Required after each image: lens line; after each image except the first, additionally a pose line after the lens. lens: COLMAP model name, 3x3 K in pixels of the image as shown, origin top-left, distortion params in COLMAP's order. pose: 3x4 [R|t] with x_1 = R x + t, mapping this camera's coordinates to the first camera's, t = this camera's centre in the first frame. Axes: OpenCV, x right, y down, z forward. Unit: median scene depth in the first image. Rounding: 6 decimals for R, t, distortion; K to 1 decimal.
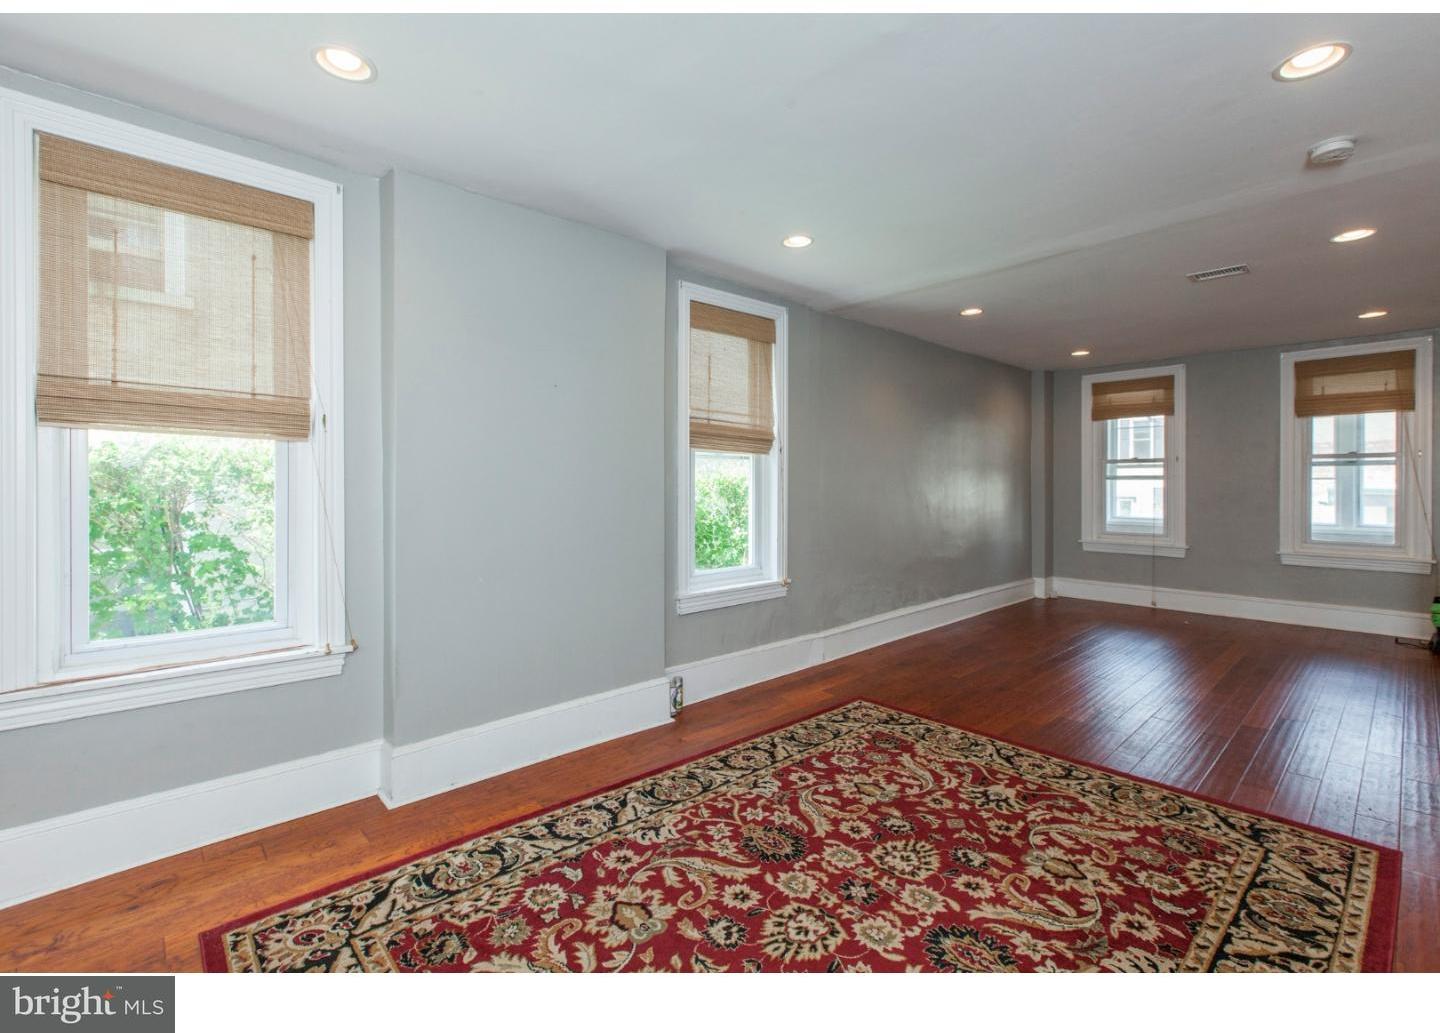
lens RADIAL K [[644.1, 0, 718.4], [0, 644.1, 490.3], [0, 0, 1]] dist [-0.002251, -0.000429]
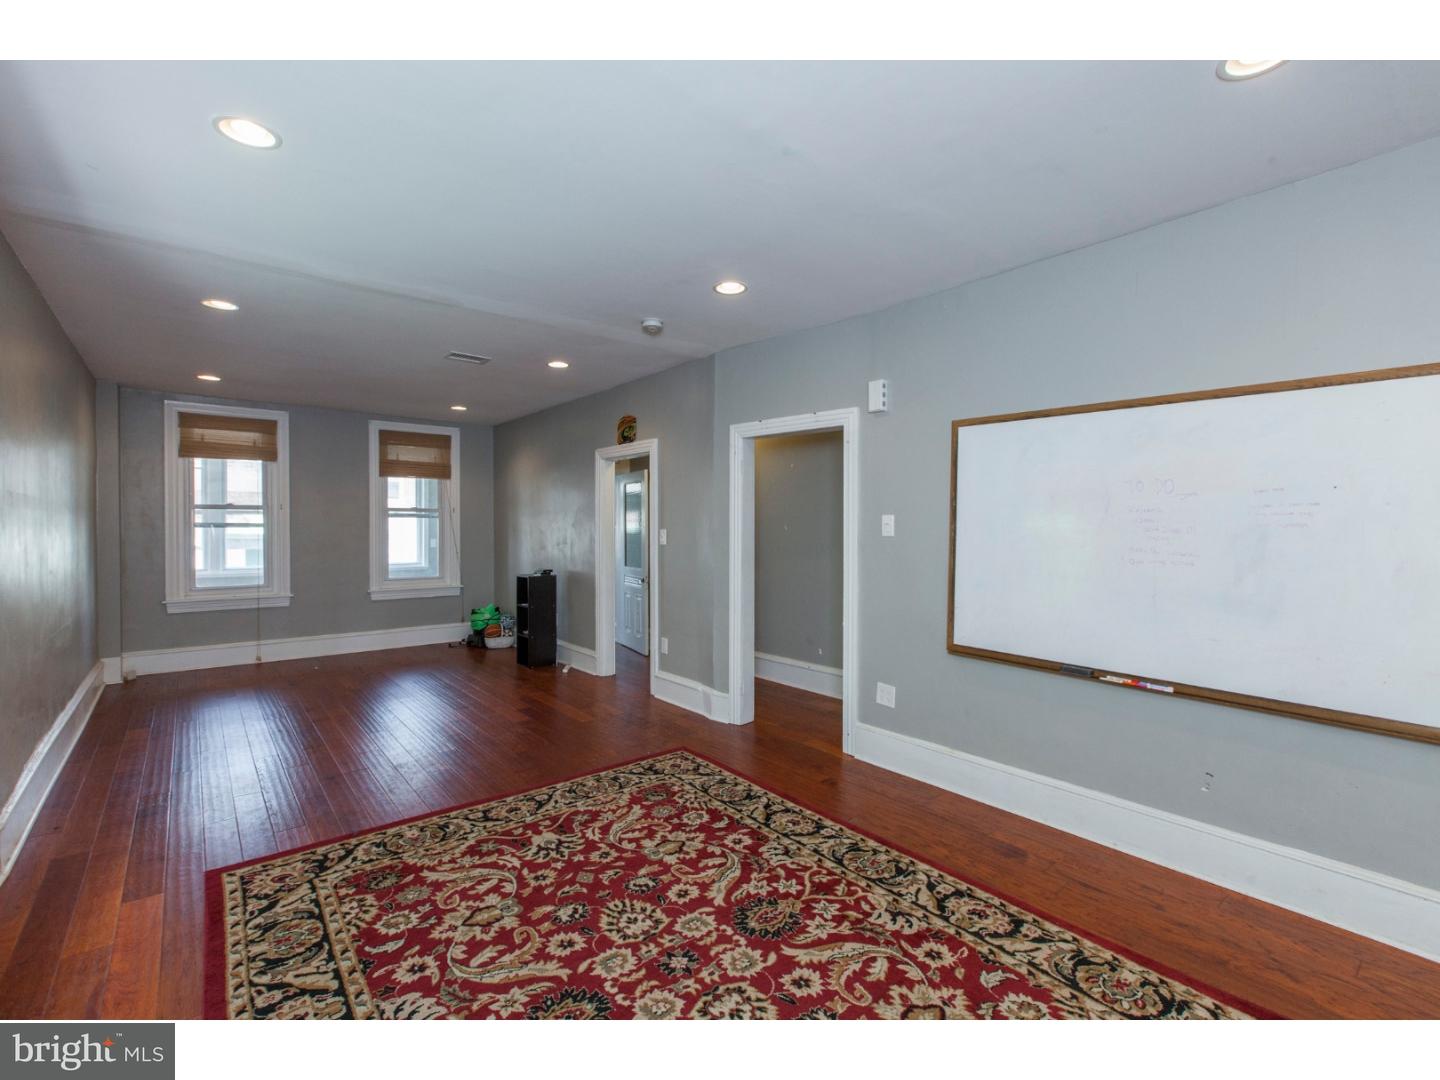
lens RADIAL K [[643.7, 0, 718.5], [0, 643.7, 531.8], [0, 0, 1]] dist [-0.000795, -0.000222]
pose [[0.057606, -0.003666, 0.998333, -0.567869], [0.008659, 0.999957, 0.003173, -0.018976], [-0.998302, 0.008462, 0.057635, 0.674729]]
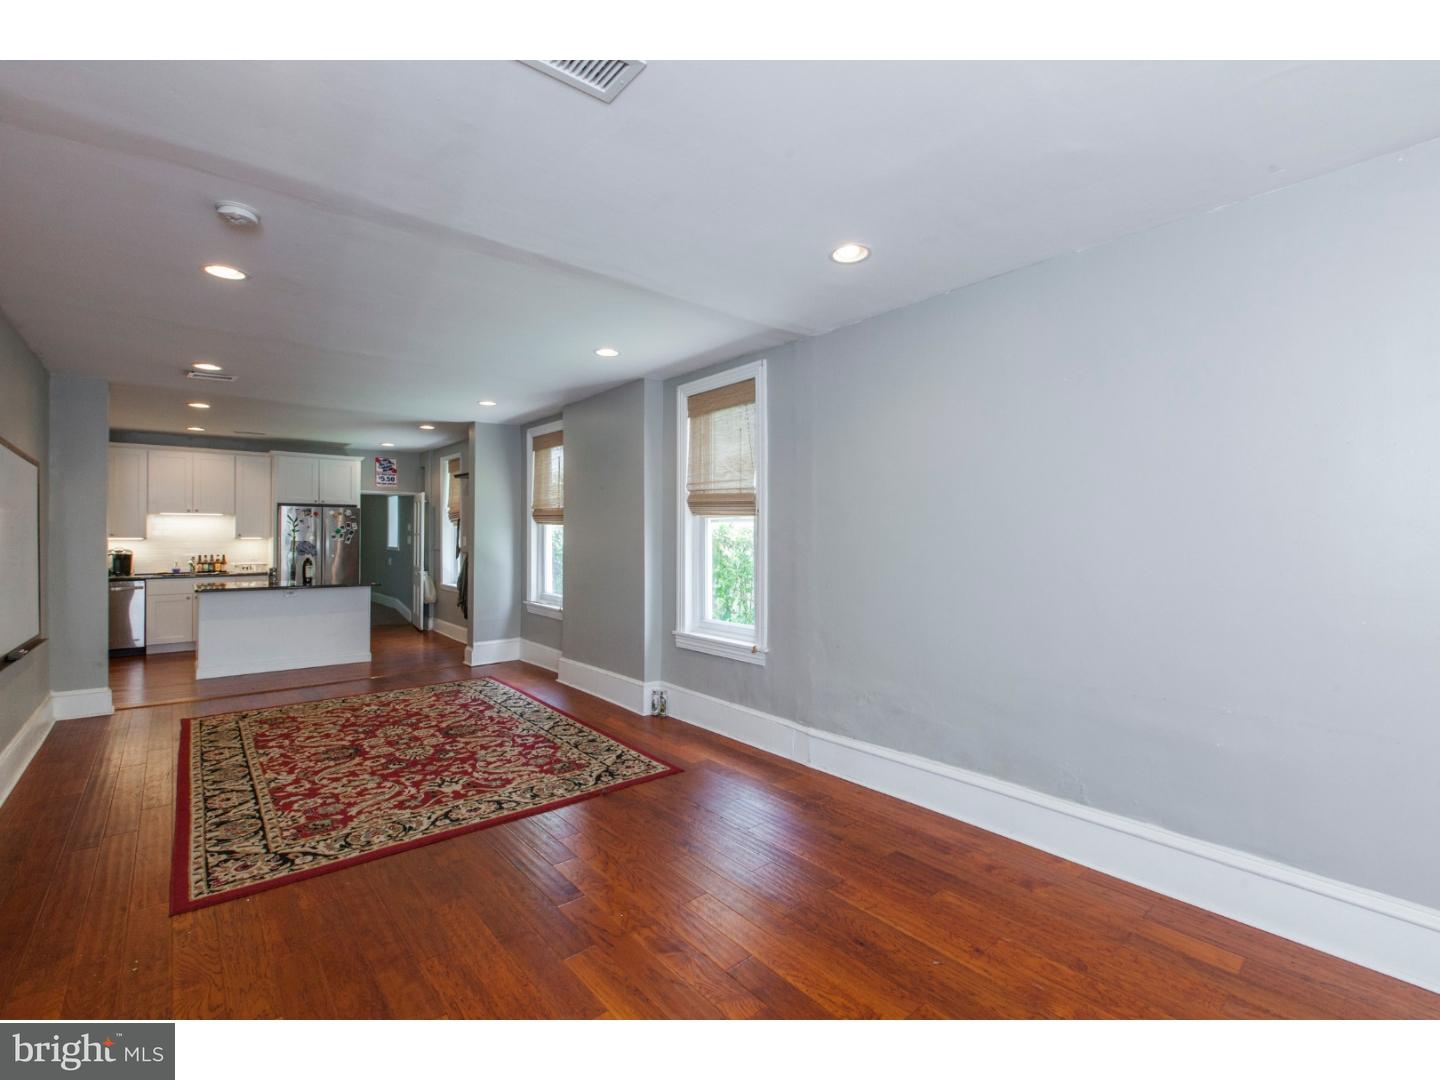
lens RADIAL K [[643.7, 0, 718.5], [0, 643.7, 531.8], [0, 0, 1]] dist [-0.000795, -0.000222]
pose [[-0.042927, -0.004325, -0.999069, 1.729111], [-0.012651, 0.999913, -0.003785, -0.044068], [0.998998, 0.012477, -0.042978, 1.608267]]
